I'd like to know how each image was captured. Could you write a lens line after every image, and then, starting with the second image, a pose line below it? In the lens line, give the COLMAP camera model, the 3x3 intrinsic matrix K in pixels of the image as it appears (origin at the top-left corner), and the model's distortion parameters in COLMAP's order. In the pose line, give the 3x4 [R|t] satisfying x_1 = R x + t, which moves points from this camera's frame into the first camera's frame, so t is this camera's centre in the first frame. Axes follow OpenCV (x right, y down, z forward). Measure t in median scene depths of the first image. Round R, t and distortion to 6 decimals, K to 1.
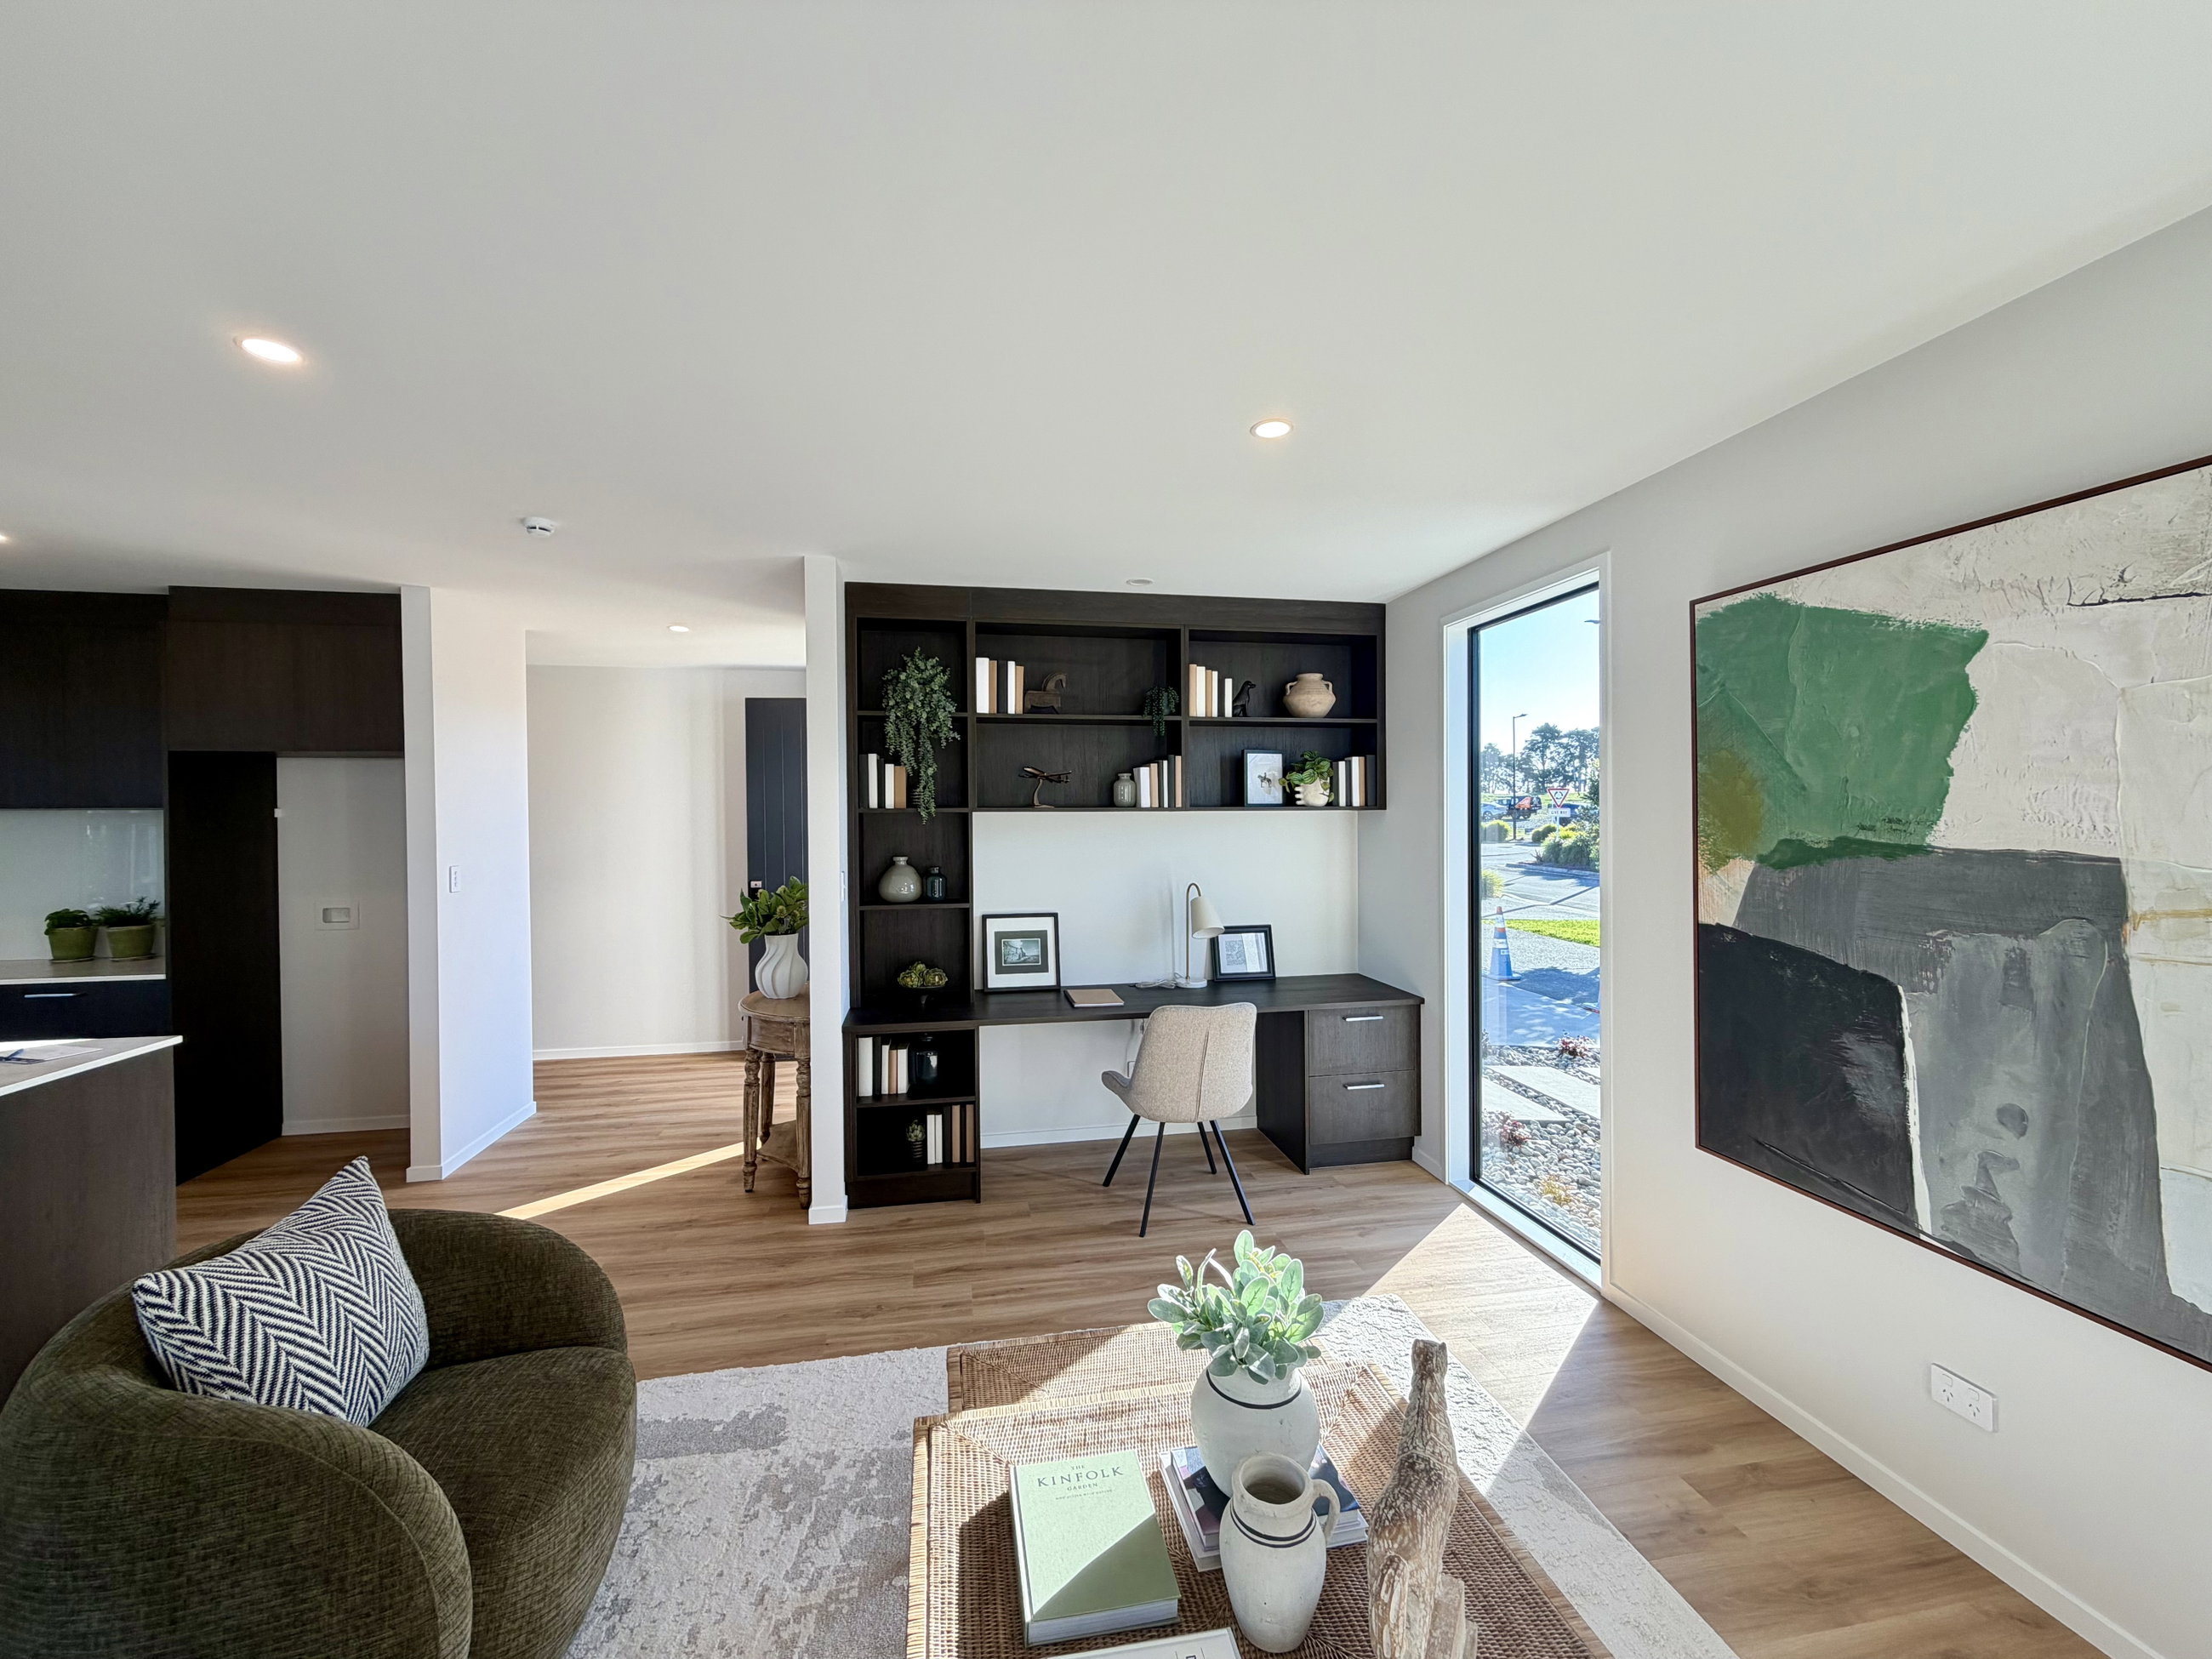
lens RADIAL K [[882.8, 0, 1100.6], [0, 882.8, 828.7], [0, 0, 1]] dist [0.004245, 0.000429]
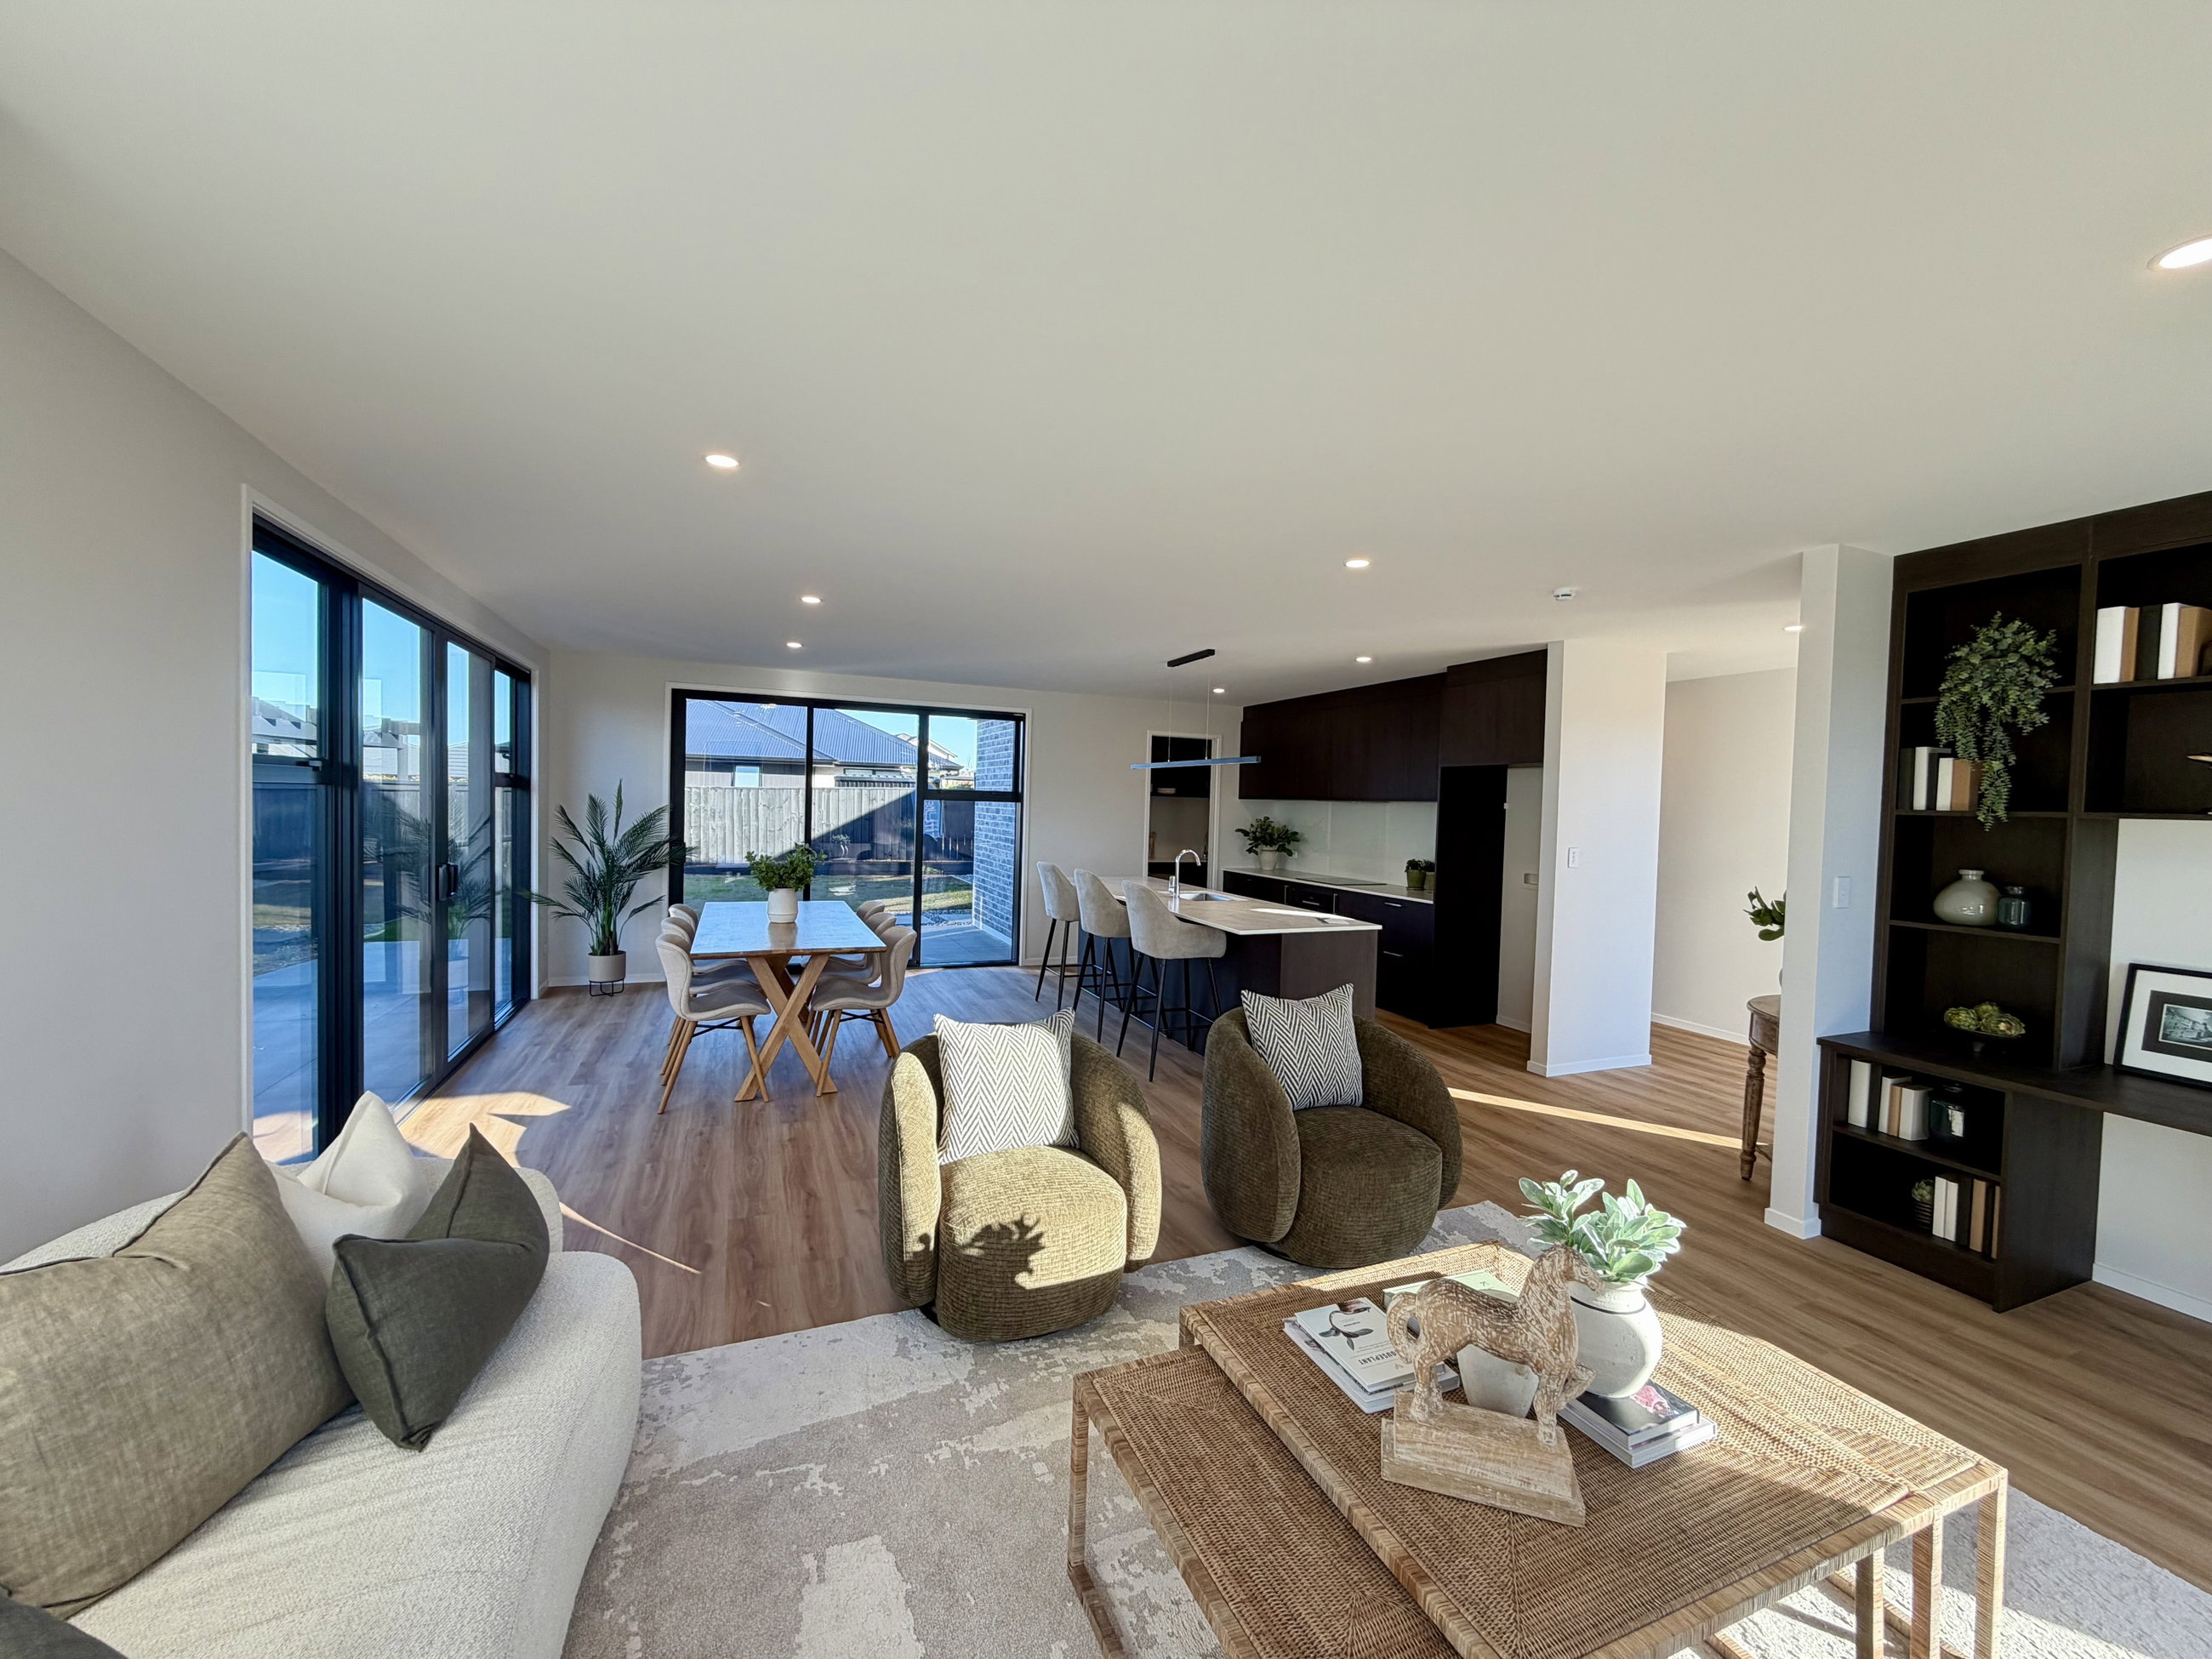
lens RADIAL K [[882.8, 0, 1102.8], [0, 882.8, 828.9], [0, 0, 1]] dist [0.004245, 0.000429]
pose [[0.213493, 0.041411, -0.976067, 0.421163], [-0.040429, 0.998620, 0.033525, -0.001594], [0.976108, 0.032304, 0.214872, 0.033053]]
